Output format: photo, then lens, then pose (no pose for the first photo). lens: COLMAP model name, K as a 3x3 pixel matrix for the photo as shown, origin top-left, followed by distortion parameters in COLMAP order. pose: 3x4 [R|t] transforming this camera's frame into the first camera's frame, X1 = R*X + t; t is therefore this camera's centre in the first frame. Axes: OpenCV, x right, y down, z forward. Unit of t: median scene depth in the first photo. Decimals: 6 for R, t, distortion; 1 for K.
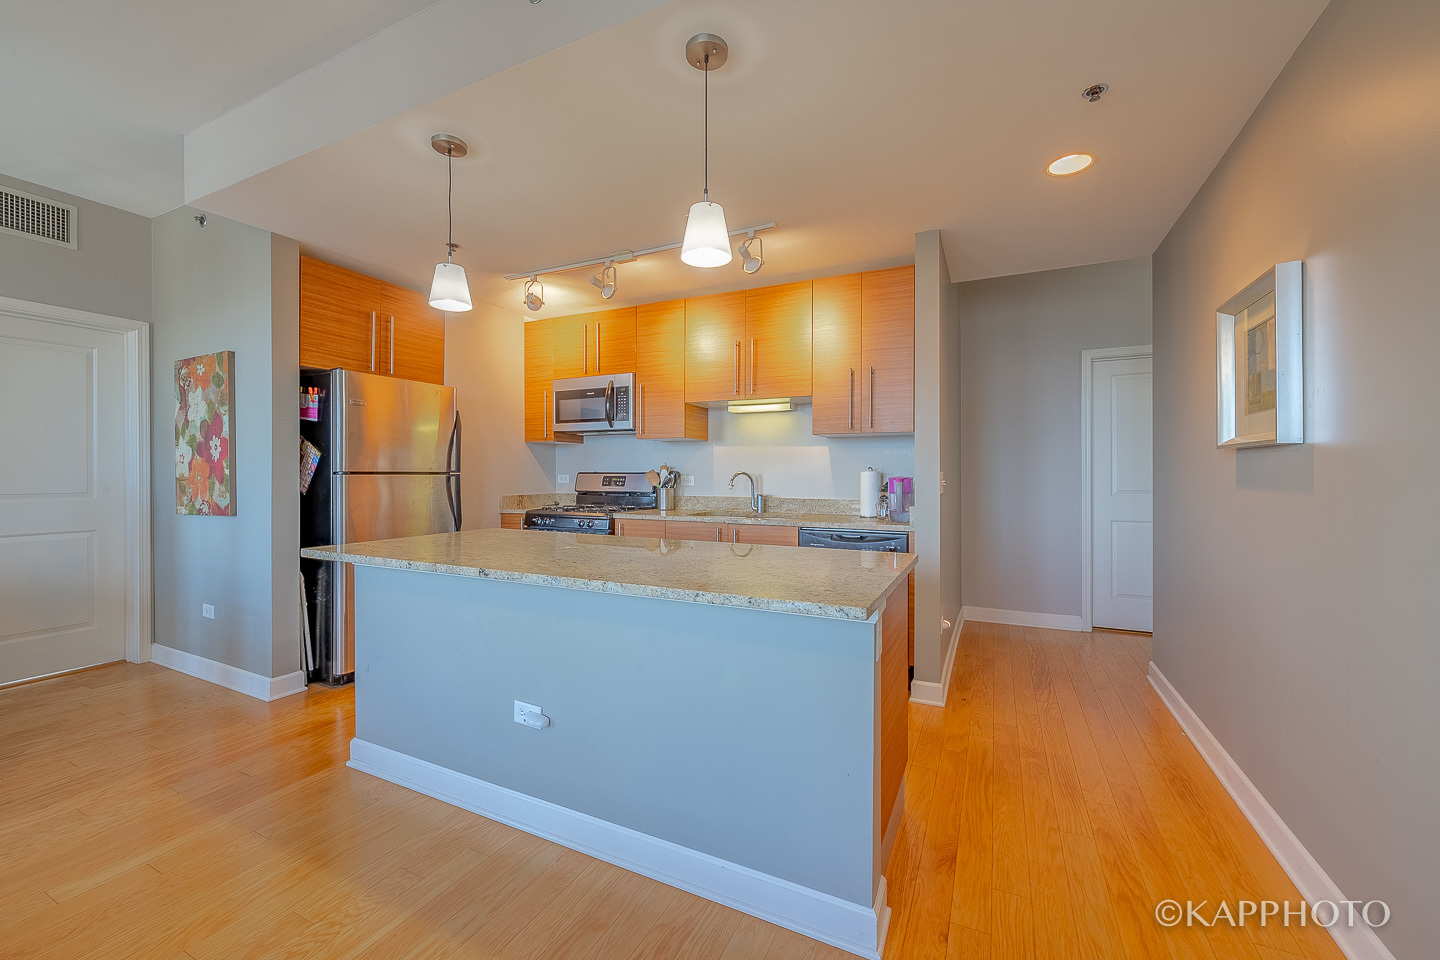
lens RADIAL K [[571.9, 0, 710.4], [0, 571.9, 475.9], [0, 0, 1]] dist [-0.006592, -0.000127]
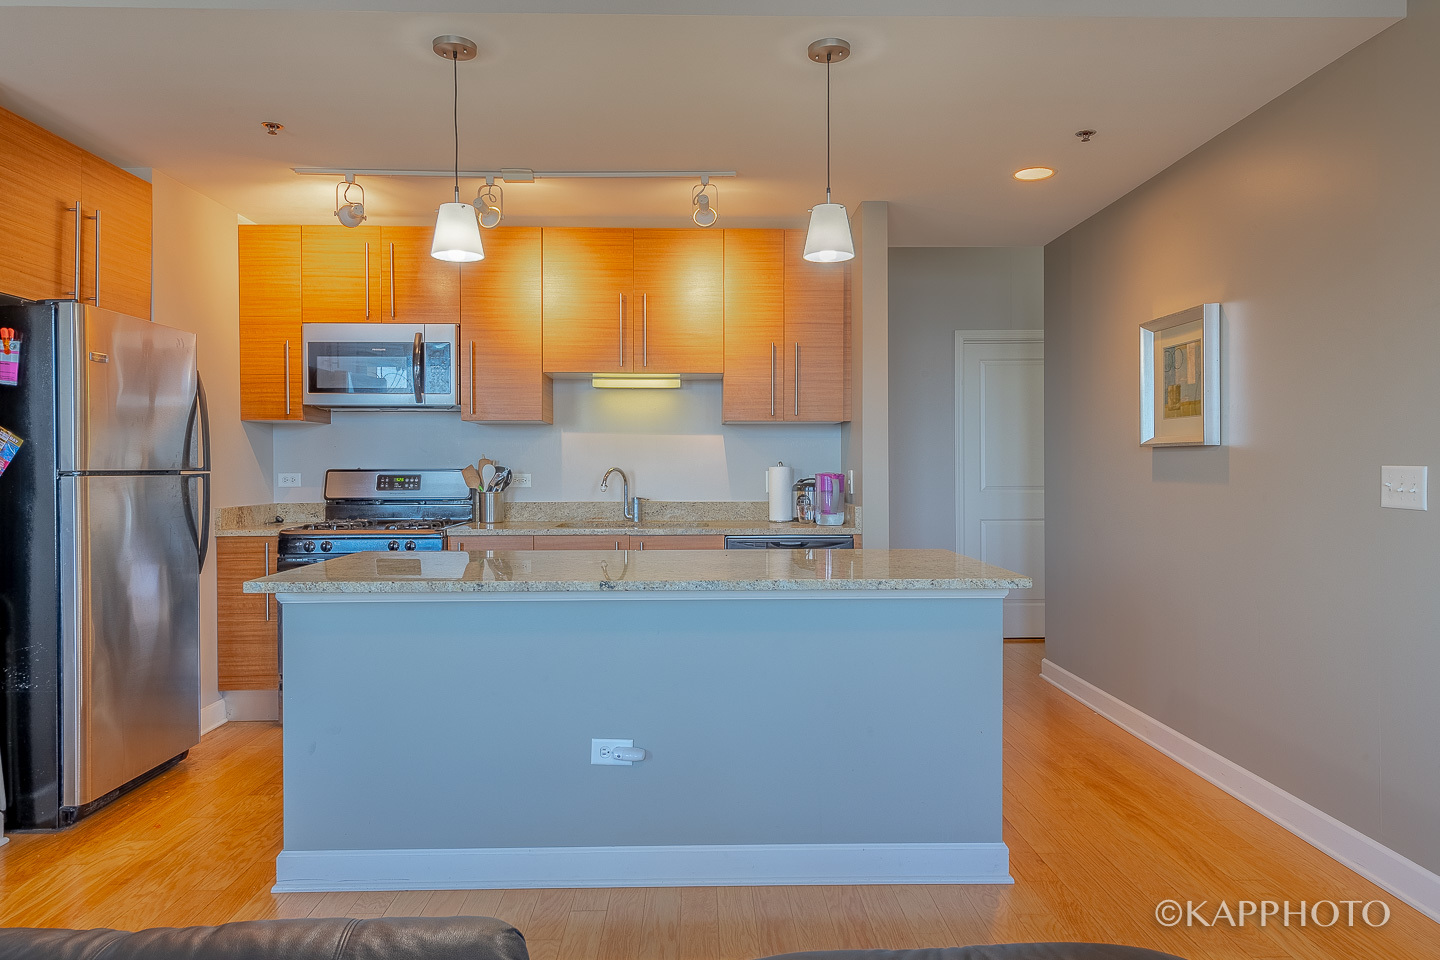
lens RADIAL K [[964.5, 0, 700.8], [0, 964.5, 476.6], [0, 0, 1]] dist [0.004176, 0.001556]
pose [[0.889625, -0.008515, 0.456612, -0.441126], [0.006060, 0.999958, 0.006841, -0.003690], [-0.456651, -0.003319, 0.889640, -0.181629]]
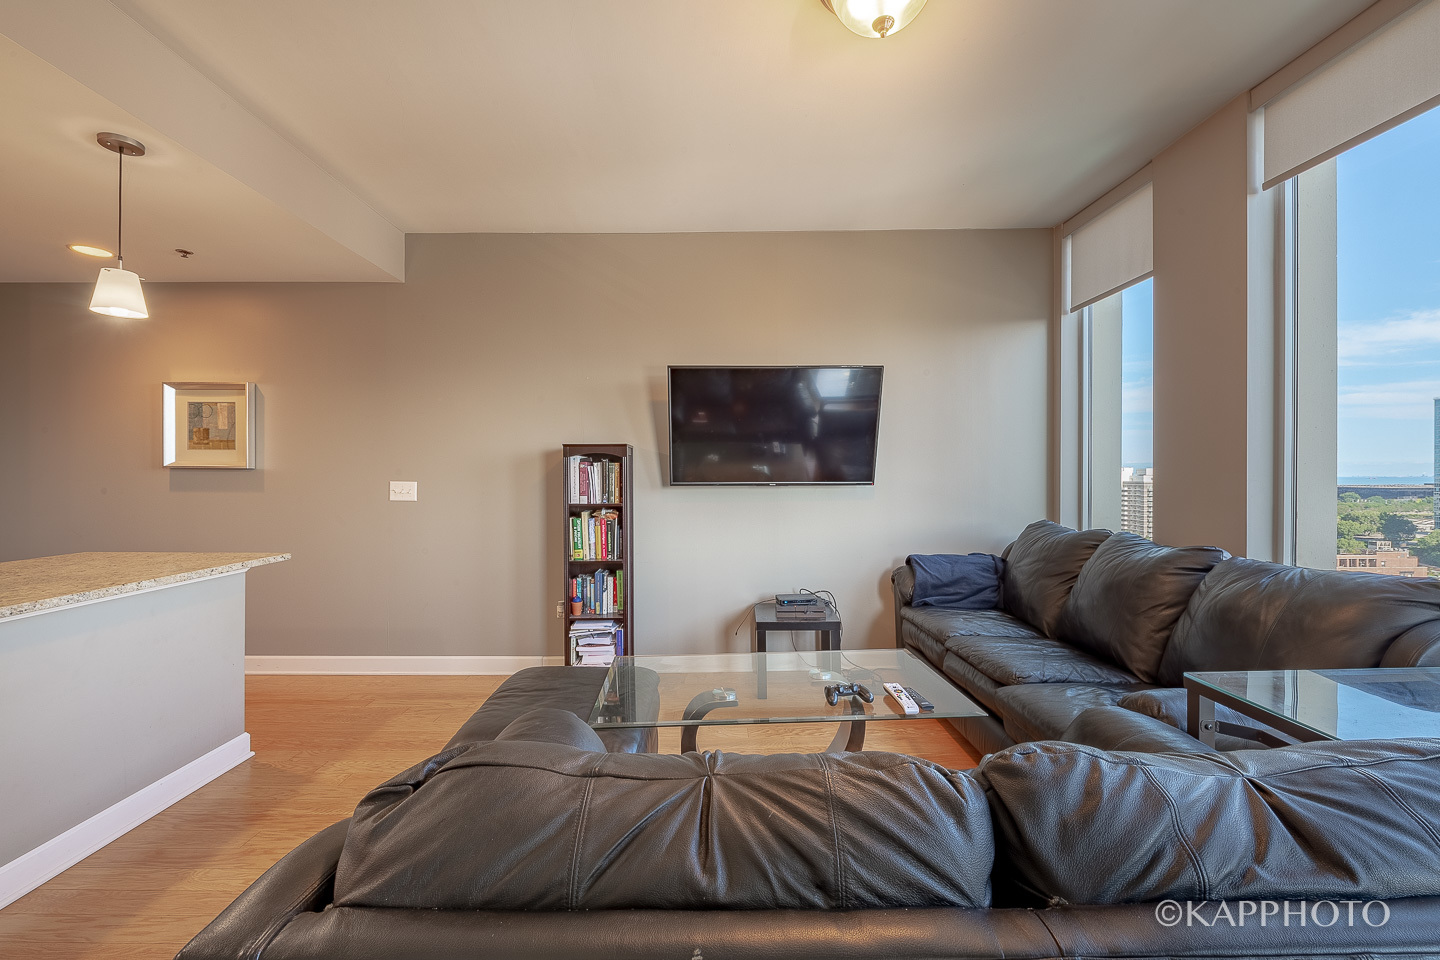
lens RADIAL K [[595.3, 0, 720.0], [0, 595.3, 480.0], [0, 0, 1]] dist [-0.006301, 0.000003]
pose [[-0.453173, -0.010884, 0.891356, -0.763507], [0.000031, 0.999925, 0.012225, -0.018572], [-0.891422, 0.005568, -0.453139, 0.193517]]
